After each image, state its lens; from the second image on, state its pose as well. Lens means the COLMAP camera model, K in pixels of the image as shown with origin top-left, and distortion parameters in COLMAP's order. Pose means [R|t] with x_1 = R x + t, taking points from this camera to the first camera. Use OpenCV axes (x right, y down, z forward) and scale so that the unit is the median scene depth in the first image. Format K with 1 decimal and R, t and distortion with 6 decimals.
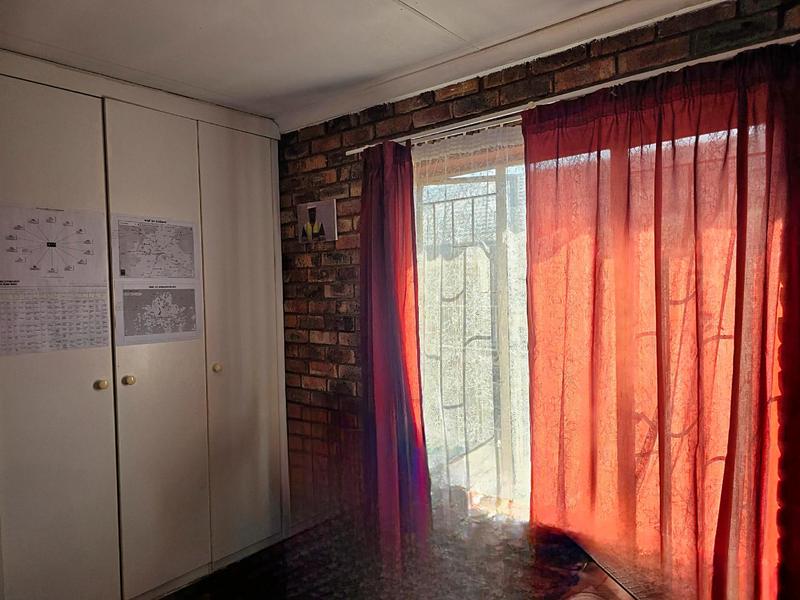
lens RADIAL K [[543.2, 0, 401.8], [0, 543.2, 297.8], [0, 0, 1]] dist [0.062385, -0.063029]
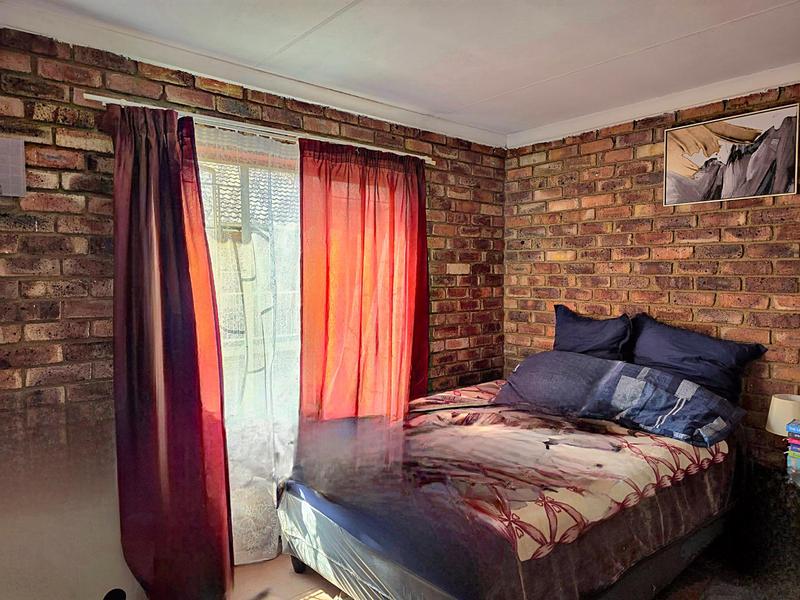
lens RADIAL K [[543.2, 0, 401.8], [0, 543.2, 297.8], [0, 0, 1]] dist [0.062385, -0.063029]
pose [[0.159016, -0.008342, 0.987241, -0.795685], [0.042308, 0.999103, 0.001628, 0.050630], [-0.986369, 0.041509, 0.159226, 0.403858]]
